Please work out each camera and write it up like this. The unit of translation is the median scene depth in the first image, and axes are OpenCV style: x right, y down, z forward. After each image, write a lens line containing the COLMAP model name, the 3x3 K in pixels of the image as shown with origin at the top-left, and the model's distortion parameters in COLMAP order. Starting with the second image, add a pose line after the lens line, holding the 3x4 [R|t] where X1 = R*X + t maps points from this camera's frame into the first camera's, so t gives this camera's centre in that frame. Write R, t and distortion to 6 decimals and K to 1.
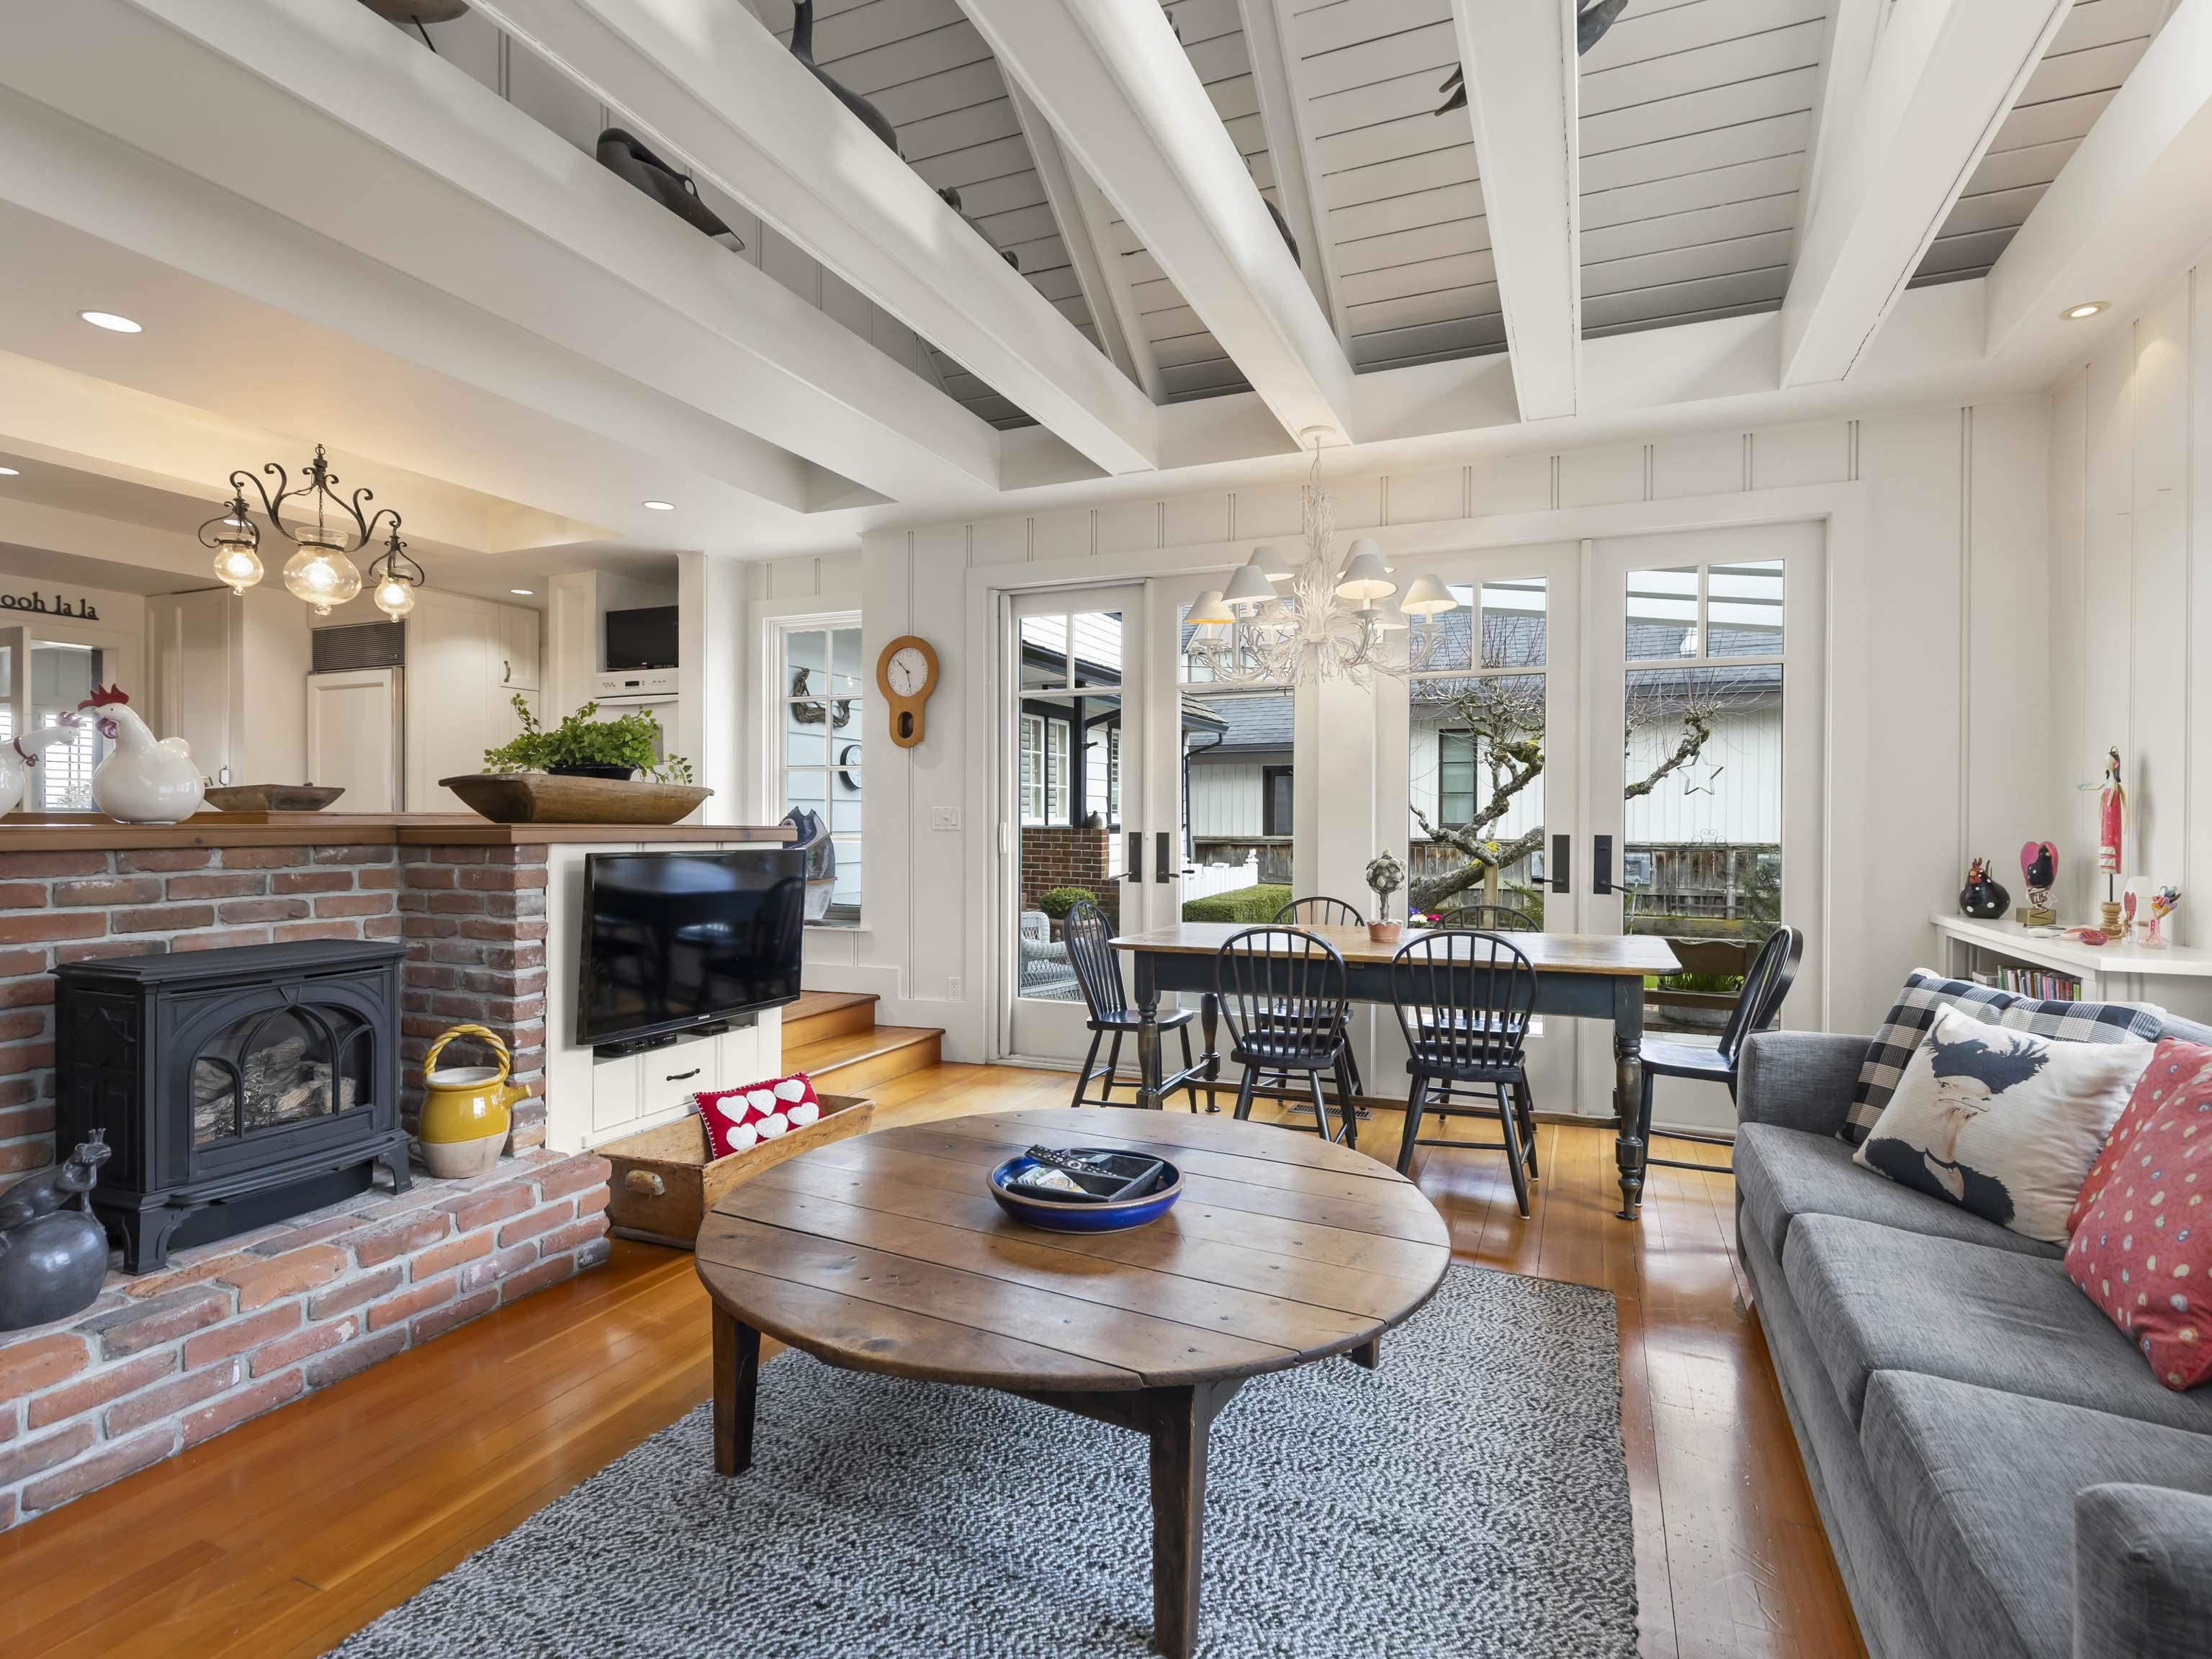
lens RADIAL K [[1118.0, 0, 1145.8], [0, 1118.0, 823.3], [0, 0, 1]] dist [0.003605, -0.000947]
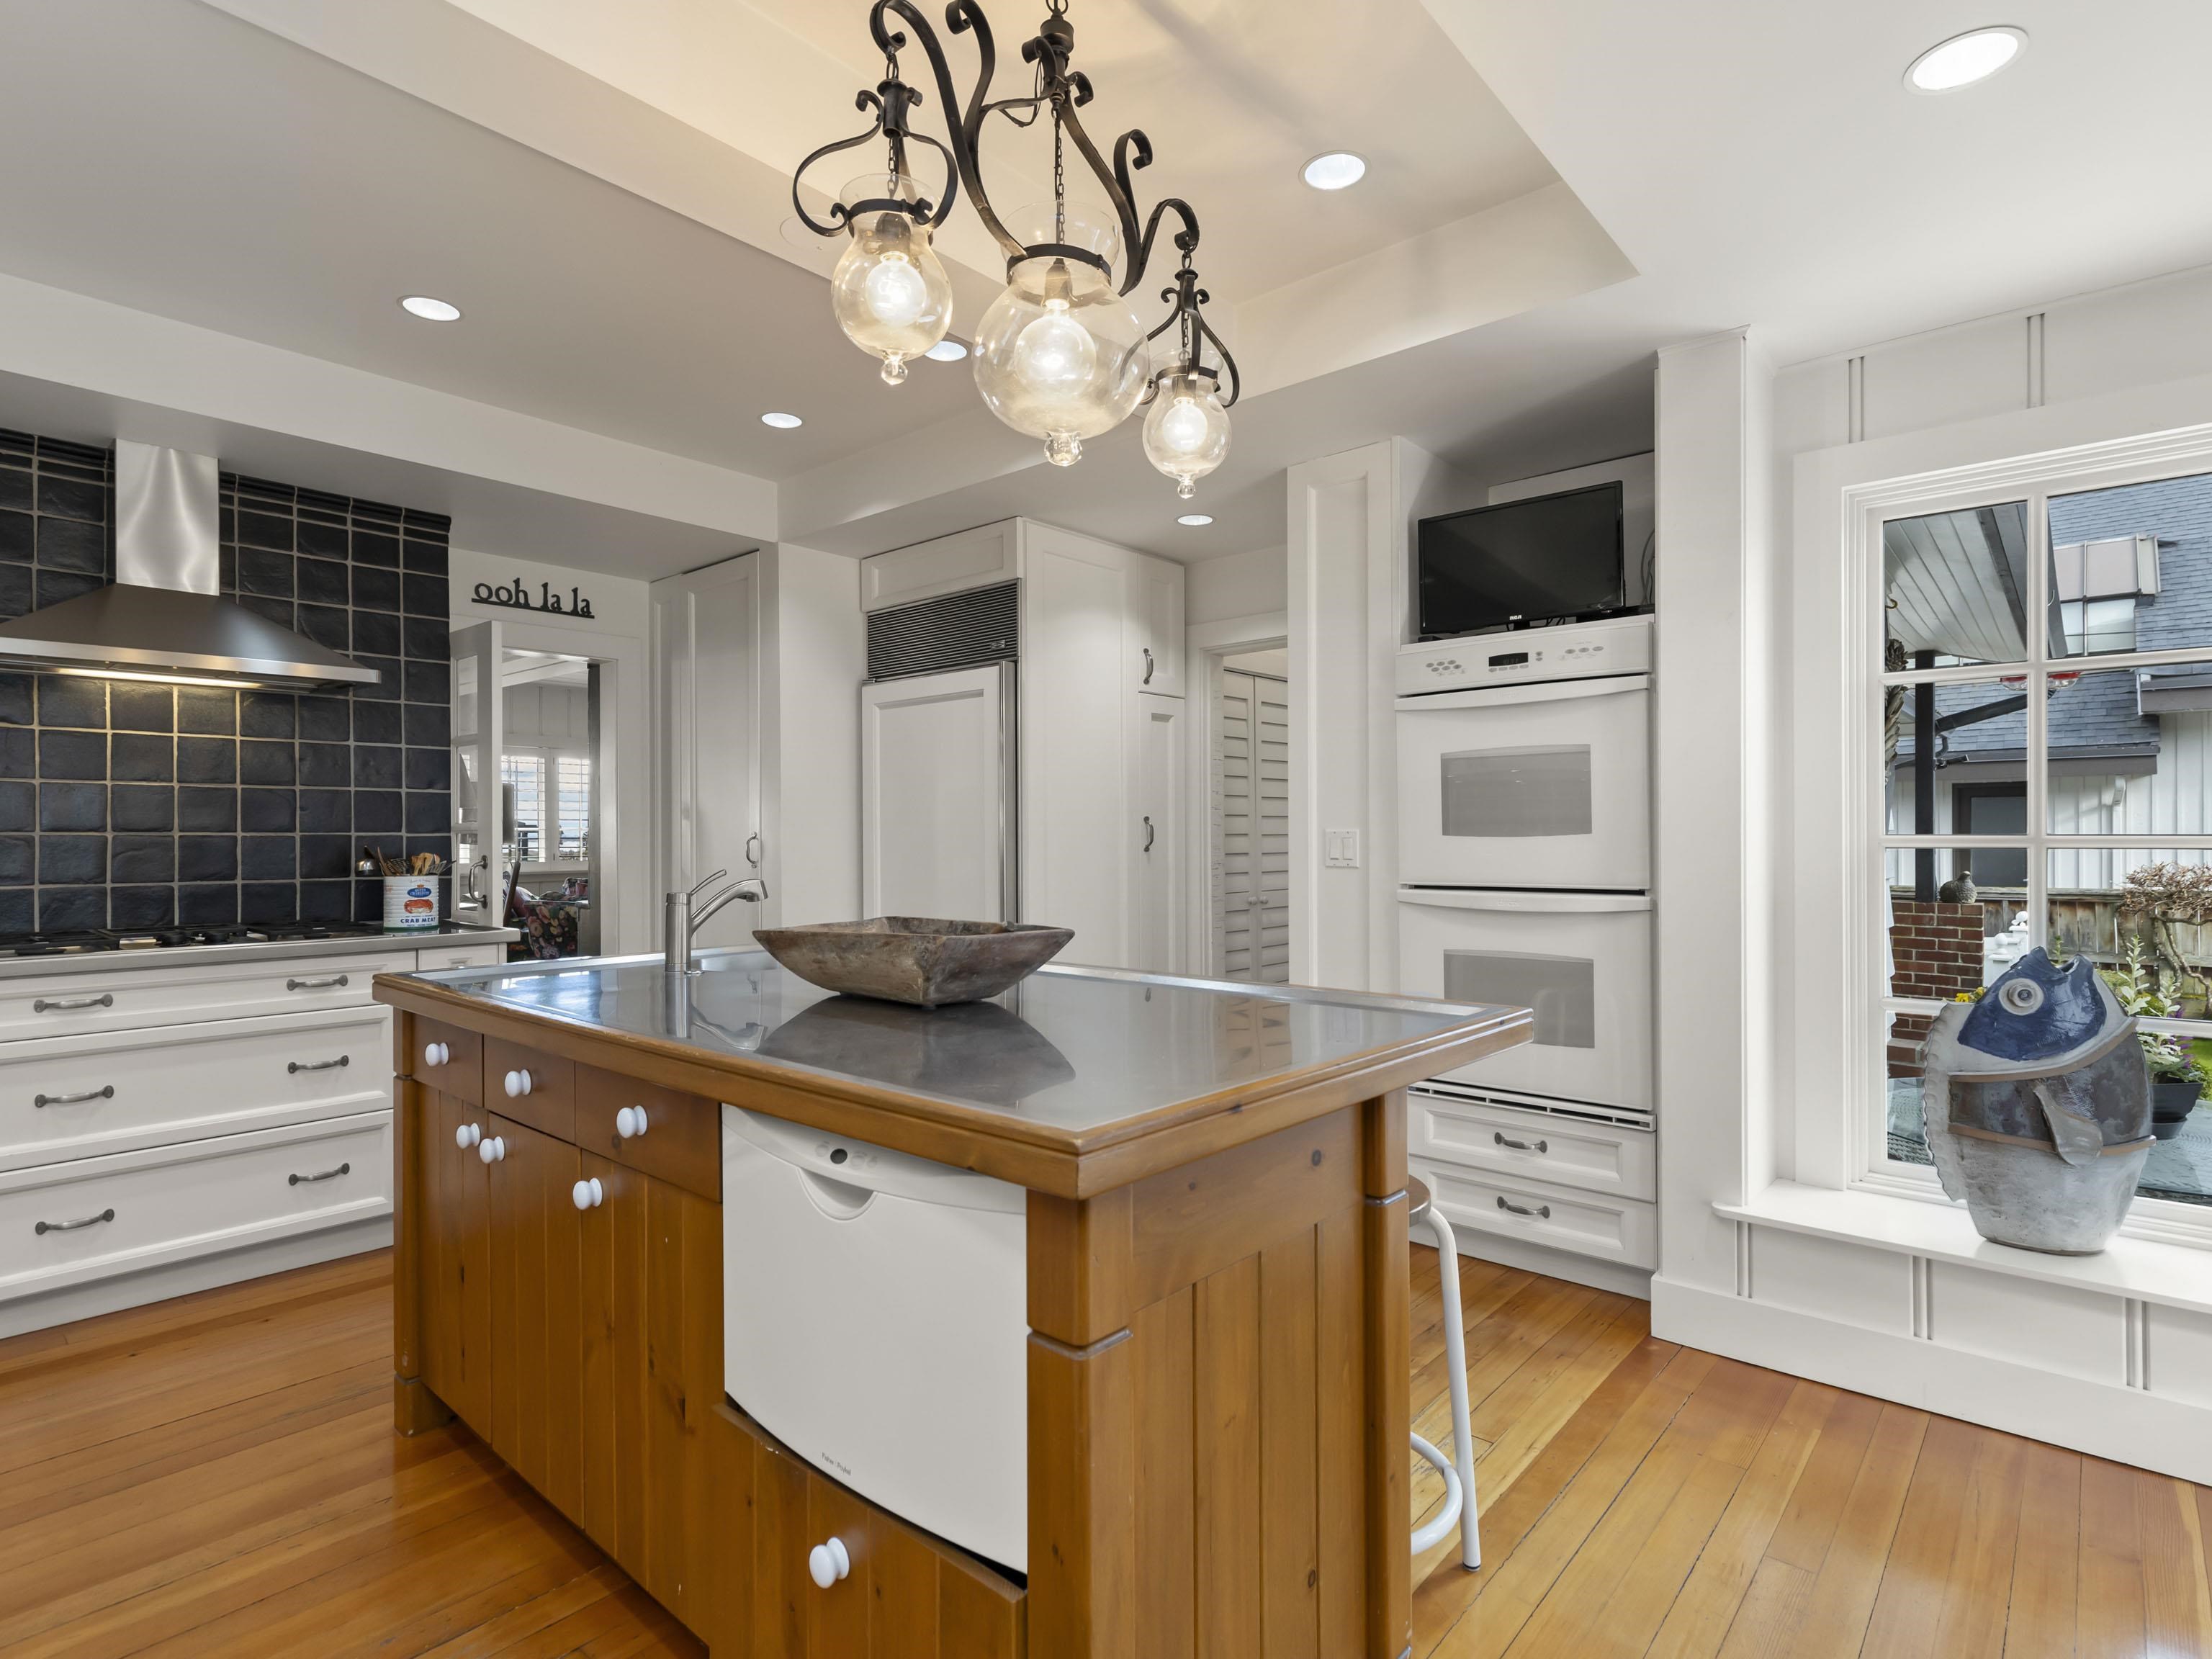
lens RADIAL K [[1118.0, 0, 1145.8], [0, 1118.0, 823.3], [0, 0, 1]] dist [0.003605, -0.000947]
pose [[0.952619, -0.009551, -0.304018, -0.581637], [0.004405, 0.999835, -0.017609, -0.062369], [0.304136, 0.015435, 0.952504, 0.647971]]
